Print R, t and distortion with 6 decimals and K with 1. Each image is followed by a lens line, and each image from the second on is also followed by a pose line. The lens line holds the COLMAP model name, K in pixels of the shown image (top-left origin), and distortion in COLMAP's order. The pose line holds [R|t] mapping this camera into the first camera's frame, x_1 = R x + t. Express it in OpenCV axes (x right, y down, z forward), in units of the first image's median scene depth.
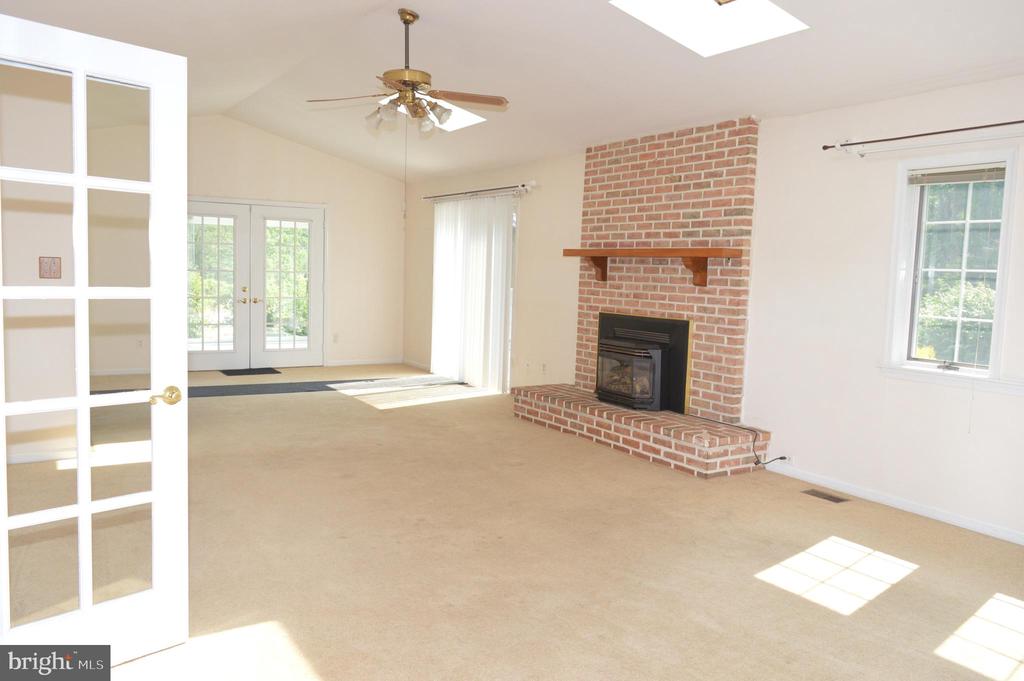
lens RADIAL K [[836.1, 0, 500.1], [0, 836.1, 339.9], [0, 0, 1]] dist [-0.027453, -0.002098]
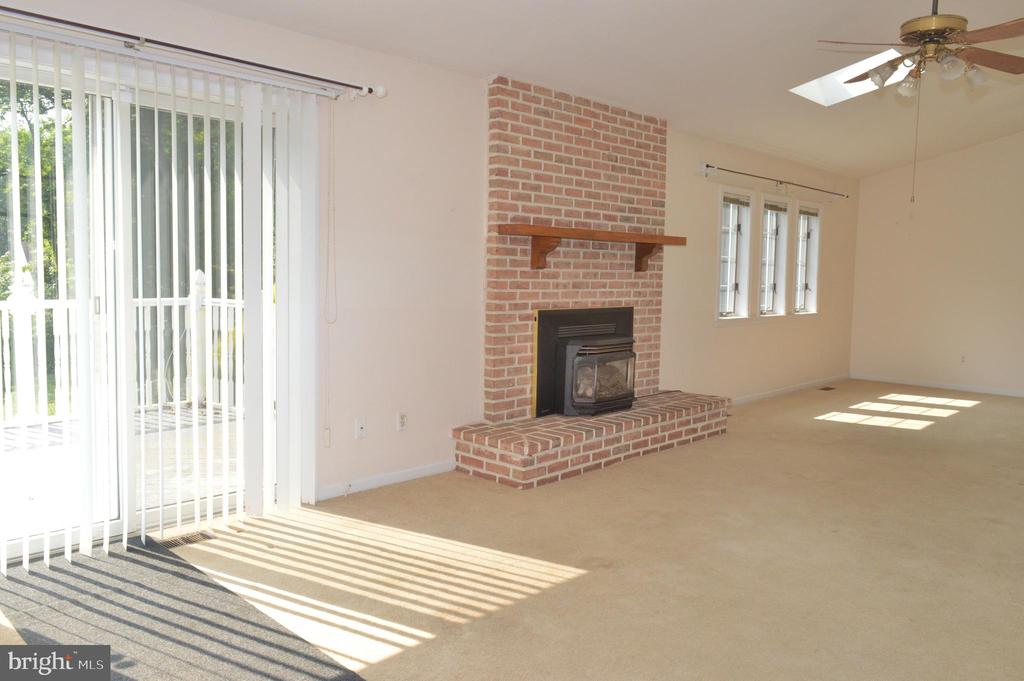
lens RADIAL K [[836.1, 0, 500.1], [0, 836.1, 339.9], [0, 0, 1]] dist [-0.027453, -0.002098]
pose [[-0.313029, -0.116827, 0.942531, -0.628033], [0.052435, 0.988766, 0.139972, -0.122792], [-0.948295, 0.093237, -0.303387, 1.356856]]
